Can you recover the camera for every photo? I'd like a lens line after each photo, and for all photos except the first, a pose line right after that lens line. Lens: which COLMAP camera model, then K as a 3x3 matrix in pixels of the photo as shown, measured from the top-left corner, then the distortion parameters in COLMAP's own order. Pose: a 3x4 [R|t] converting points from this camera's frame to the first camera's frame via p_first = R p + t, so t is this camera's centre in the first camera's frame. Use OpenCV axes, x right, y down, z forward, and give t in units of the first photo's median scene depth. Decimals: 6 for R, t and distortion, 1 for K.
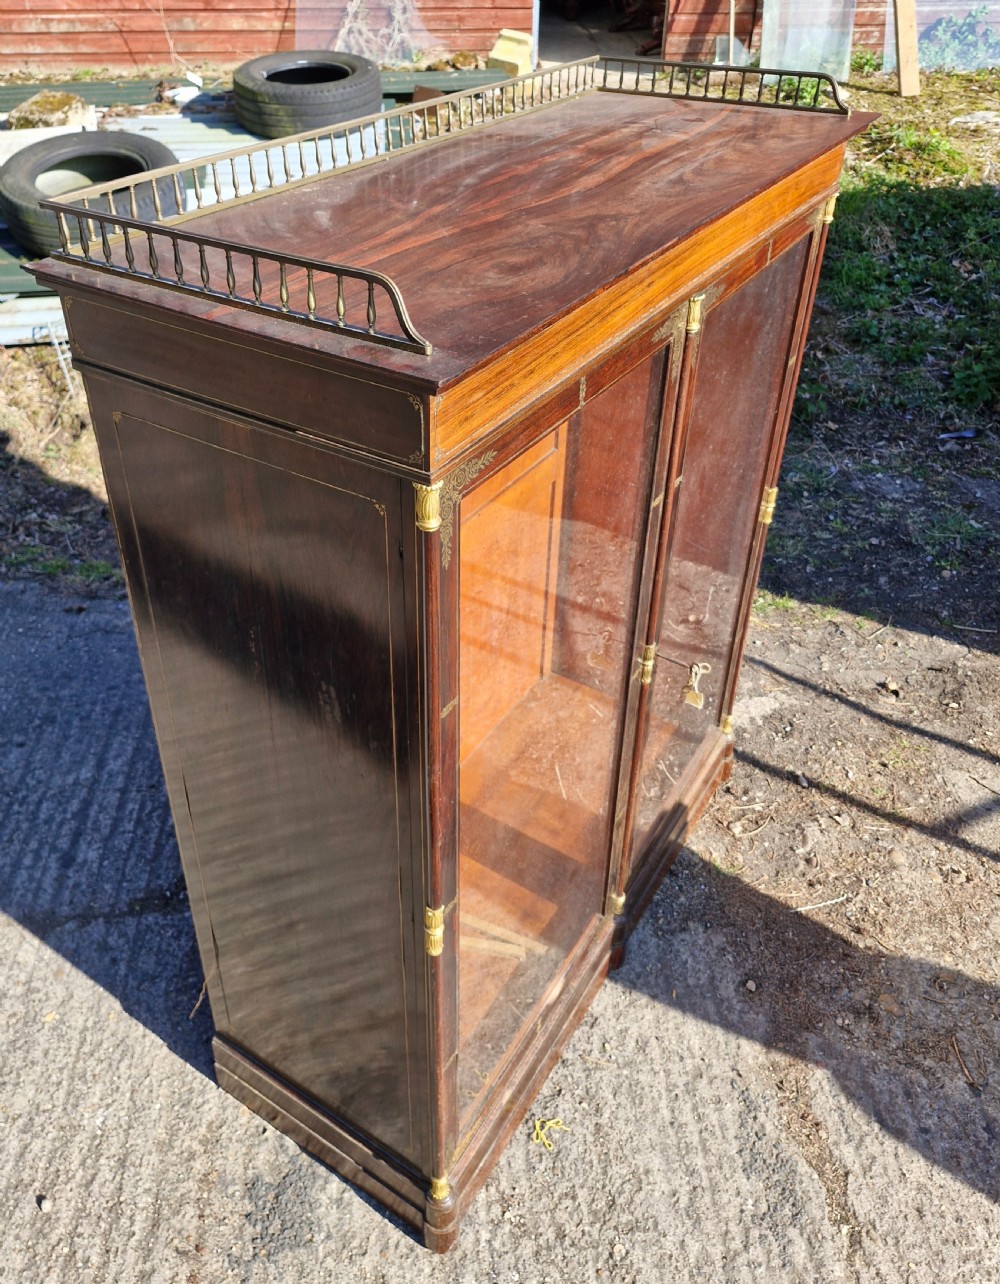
lens RADIAL K [[1024.9, 0, 446.6], [0, 1024.9, 546.1], [0, 0, 1]] dist [0.053986, -0.058861]
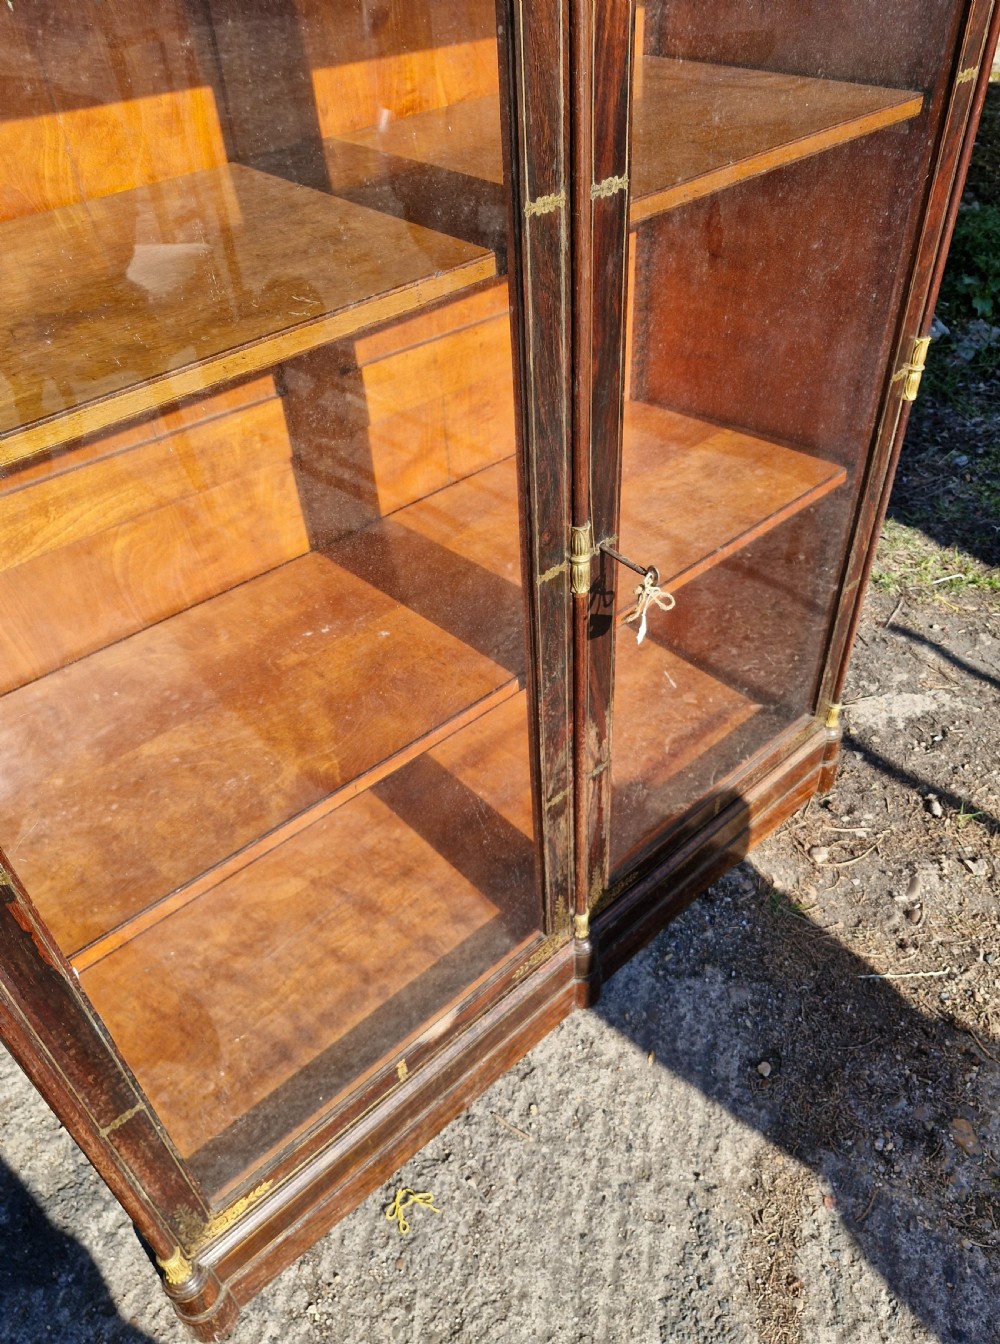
lens RADIAL K [[979.0, 0, 533.6], [0, 979.0, 703.9], [0, 0, 1]] dist [0.071850, -0.094306]
pose [[0.974400, 0.130148, -0.183319, 0.222585], [-0.099522, 0.980858, 0.167369, 0.081420], [0.201593, -0.144840, 0.968701, 0.337957]]
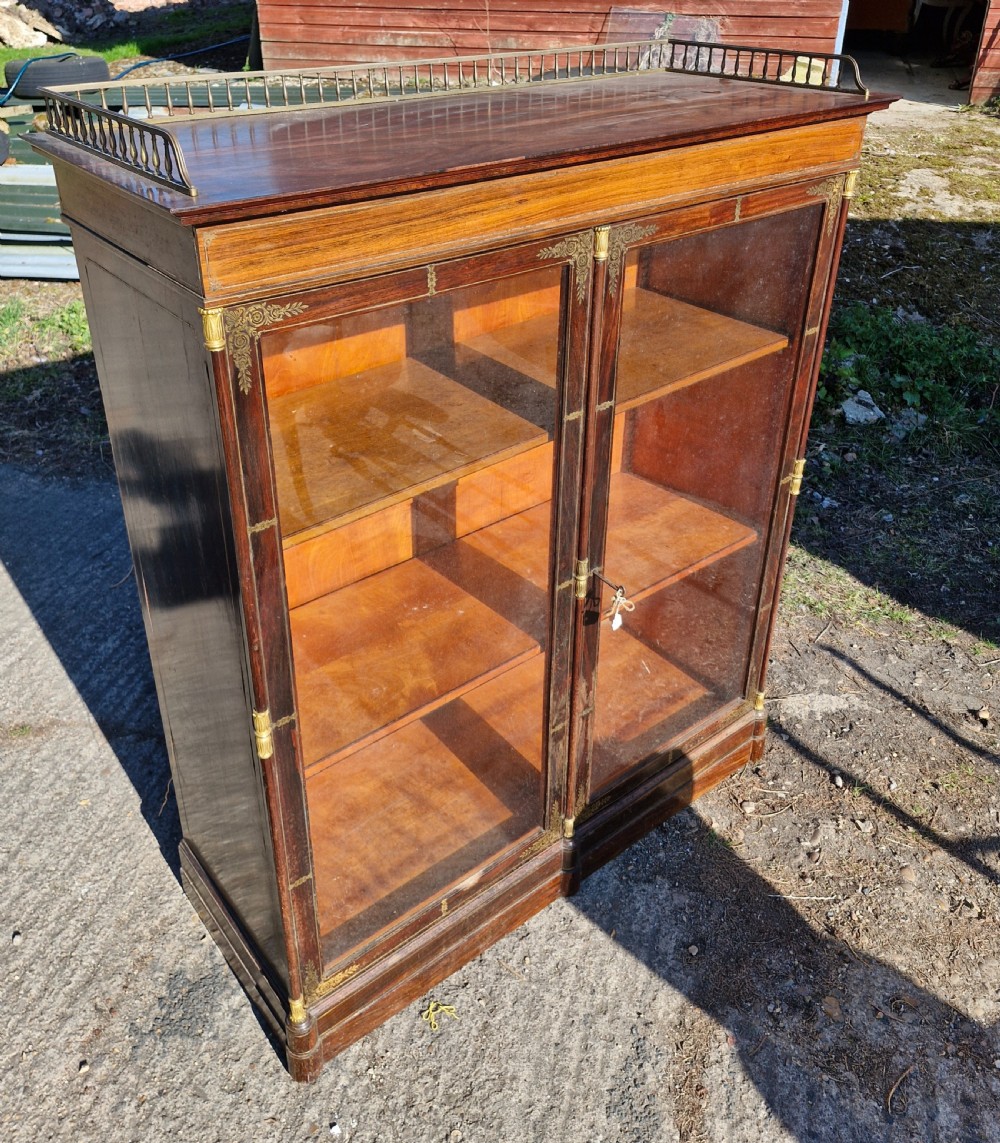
lens RADIAL K [[990.4, 0, 476.2], [0, 990.4, 458.2], [0, 0, 1]] dist [0.062323, -0.071693]
pose [[0.949181, 0.149732, -0.276830, 0.279926], [-0.173519, 0.982789, -0.063383, 0.058454], [0.262575, 0.108197, 0.958826, -0.020892]]
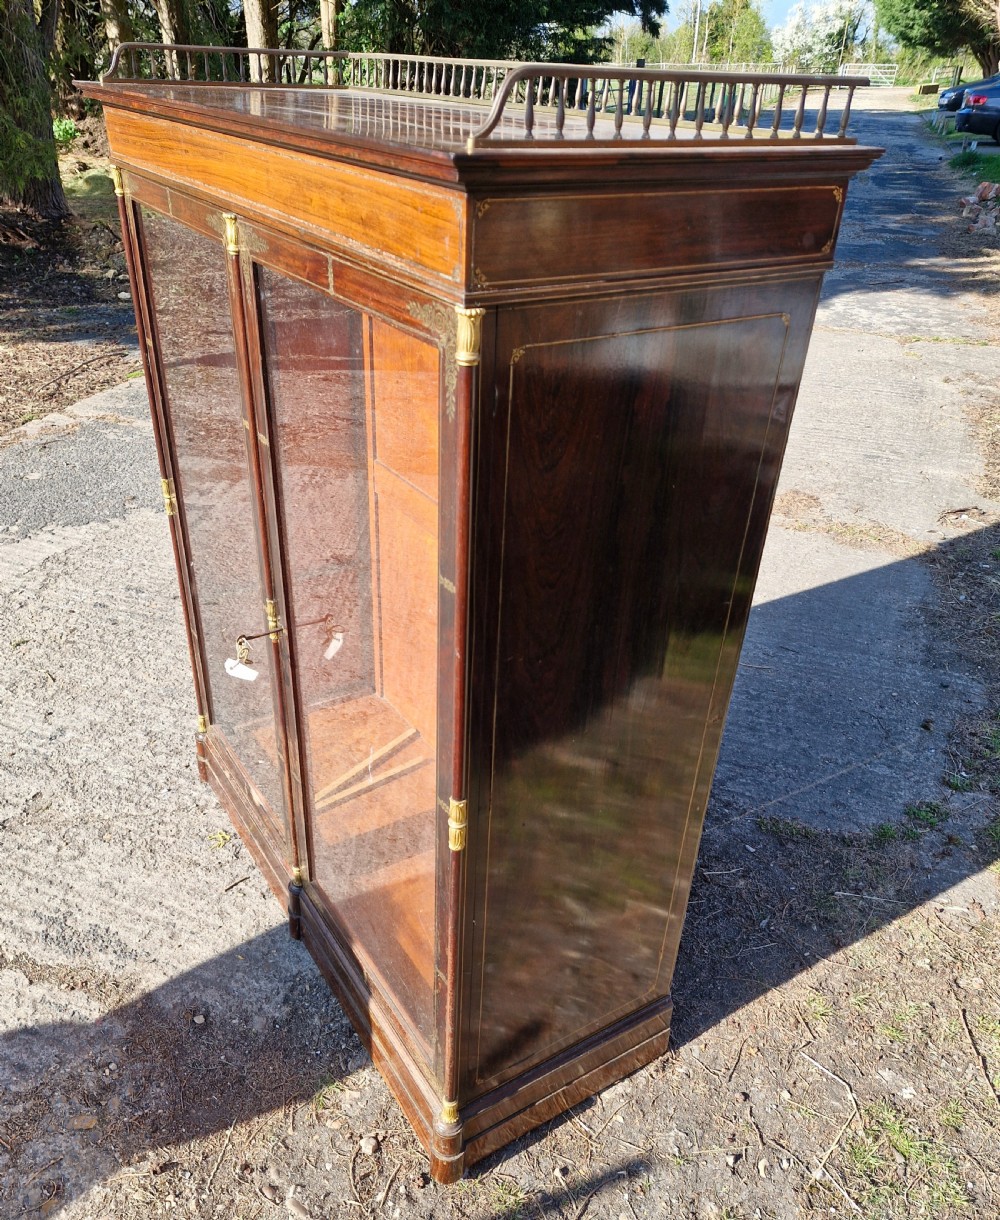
lens RADIAL K [[960.2, 0, 494.7], [0, 960.2, 687.0], [0, 0, 1]] dist [0.087421, -0.105953]
pose [[-0.409451, 0.487065, -0.771438, 0.708216], [-0.521935, 0.568473, 0.635942, -0.468365], [0.748287, 0.663028, 0.021454, 0.941443]]
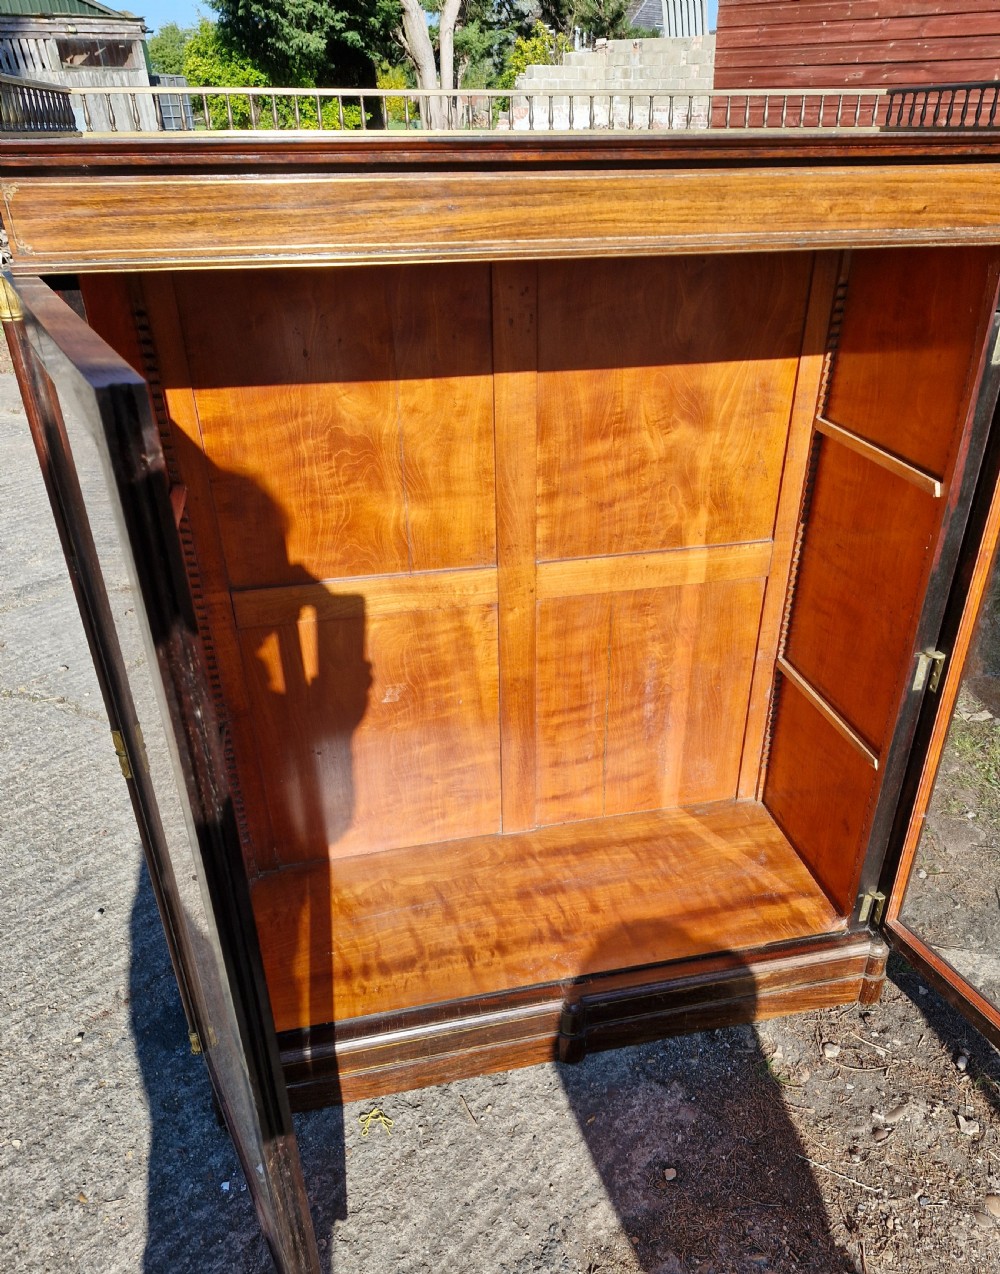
lens RADIAL K [[921.2, 0, 524.2], [0, 921.2, 654.1], [0, 0, 1]] dist [0.044472, -0.038259]
pose [[0.719735, 0.339260, -0.605709, 0.503040], [-0.370999, 0.925396, 0.077477, 0.017289], [0.586805, 0.168955, 0.791905, 0.248152]]
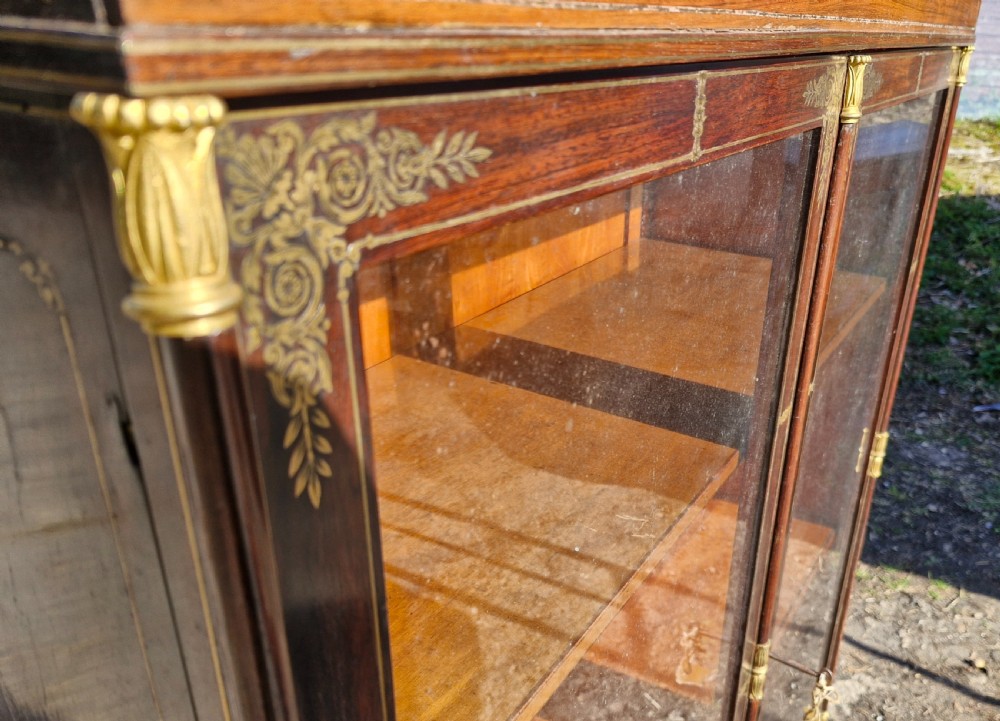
lens RADIAL K [[847.6, 0, 595.9], [0, 847.6, 439.6], [0, 0, 1]] dist [0.006702, -0.000479]
pose [[0.995553, 0.000817, 0.094199, 0.027551], [0.008659, 0.994935, -0.100146, 0.013677], [-0.093804, 0.100516, 0.990504, 0.350941]]
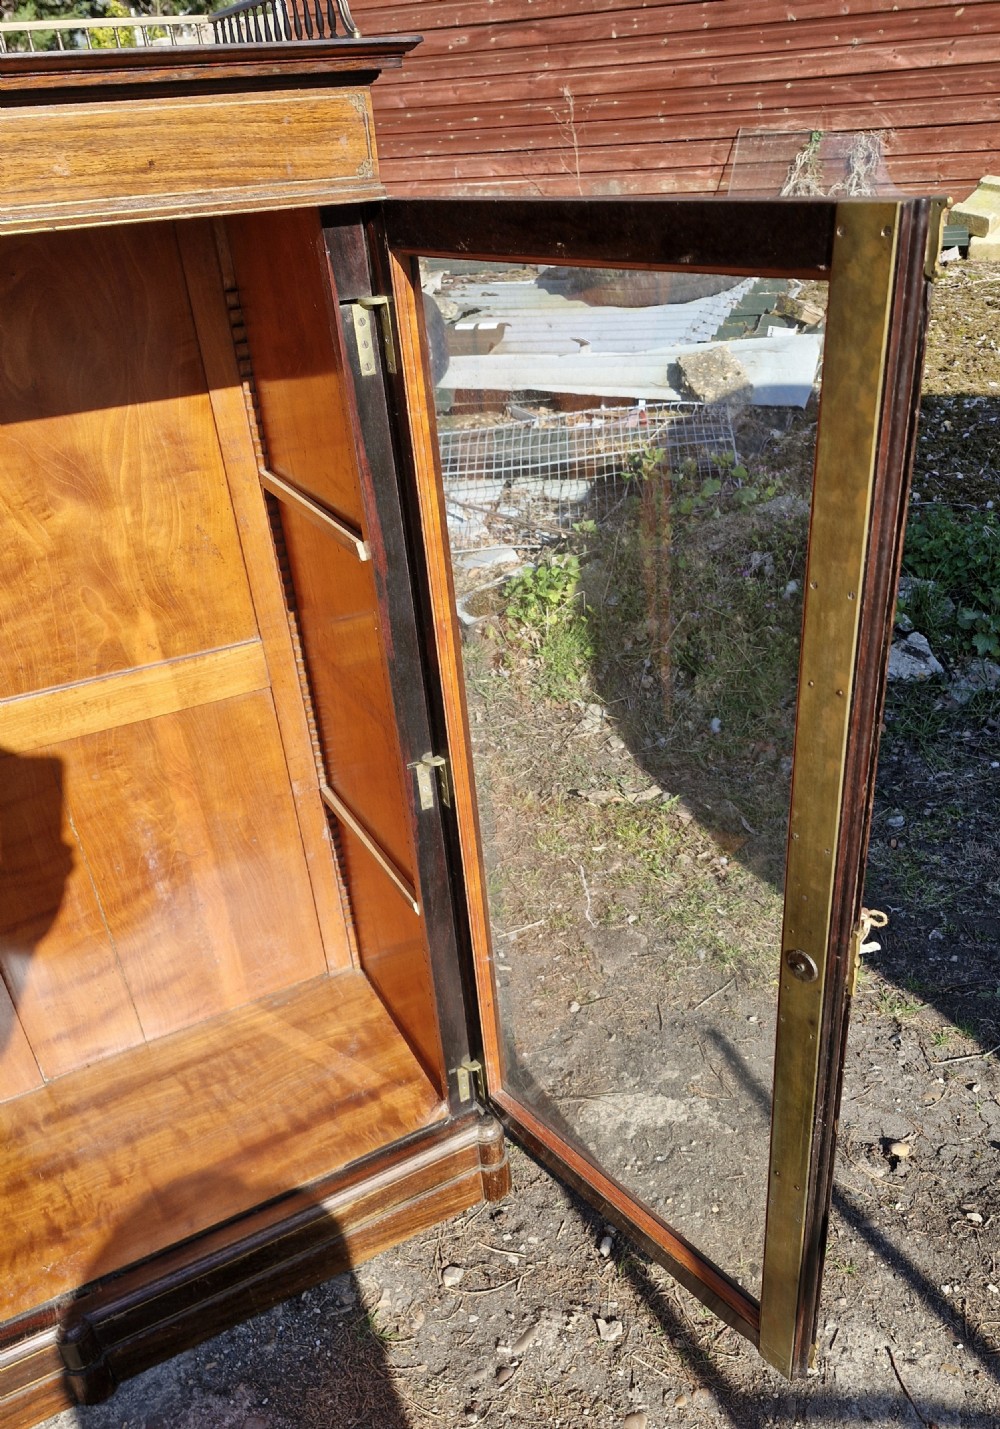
lens RADIAL K [[1106.3, 0, 519.3], [0, 1106.3, 788.2], [0, 0, 1]] dist [0.064217, -0.075933]
pose [[0.883202, 0.191864, -0.427951, 0.625782], [-0.195939, 0.979992, 0.034983, -0.060728], [0.426101, 0.052955, 0.903125, 0.429137]]
